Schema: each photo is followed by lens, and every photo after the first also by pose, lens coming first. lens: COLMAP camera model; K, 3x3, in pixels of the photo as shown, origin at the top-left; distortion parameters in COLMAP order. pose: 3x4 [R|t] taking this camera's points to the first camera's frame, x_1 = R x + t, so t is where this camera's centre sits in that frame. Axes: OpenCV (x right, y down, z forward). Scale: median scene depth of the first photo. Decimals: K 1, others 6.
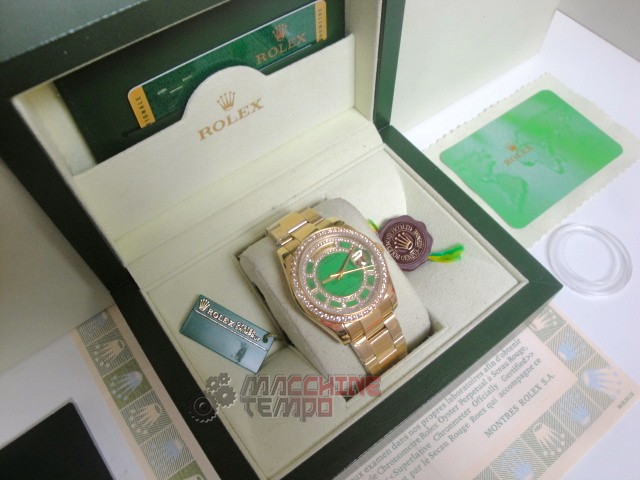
lens RADIAL K [[526.3, 0, 328.8], [0, 526.3, 239.9], [0, 0, 1]] dist [-0.154101, 0.117374]
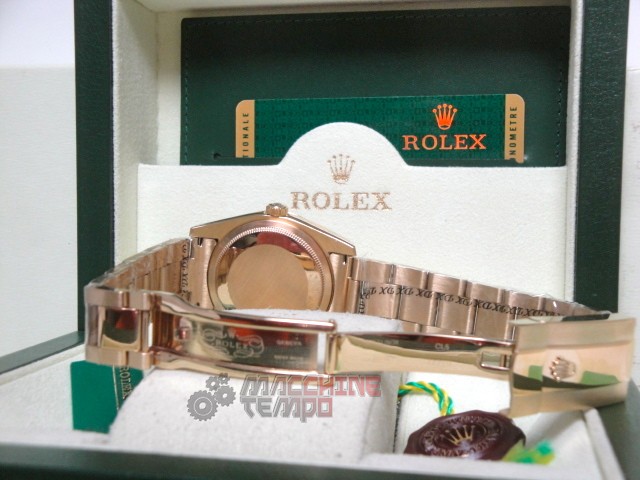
lens RADIAL K [[851.0, 0, 320.0], [0, 851.0, 240.0], [0, 0, 1]] dist [0.036046, 0.085184]
pose [[0.650722, 0.055384, -0.757293, 0.692629], [-0.655447, 0.544475, -0.523389, 0.435985], [0.383340, 0.836946, 0.390604, 0.558436]]
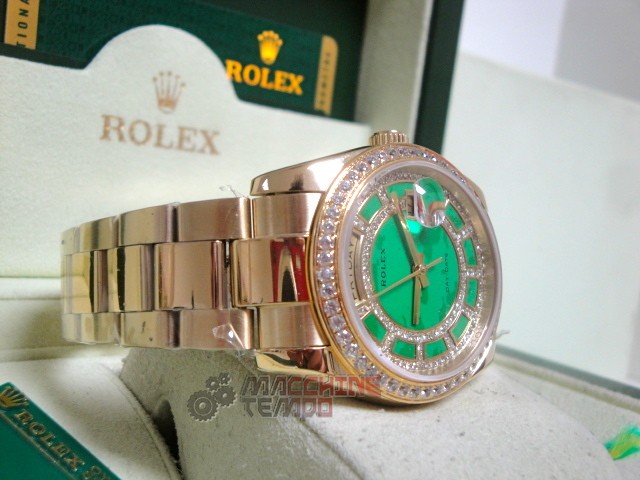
lens RADIAL K [[851.0, 0, 320.0], [0, 851.0, 240.0], [0, 0, 1]] dist [0.036046, 0.085184]
pose [[0.985588, 0.129892, 0.108369, -0.108521], [0.009626, 0.596521, -0.802540, 0.529265], [-0.168888, 0.792017, 0.586673, 0.534158]]
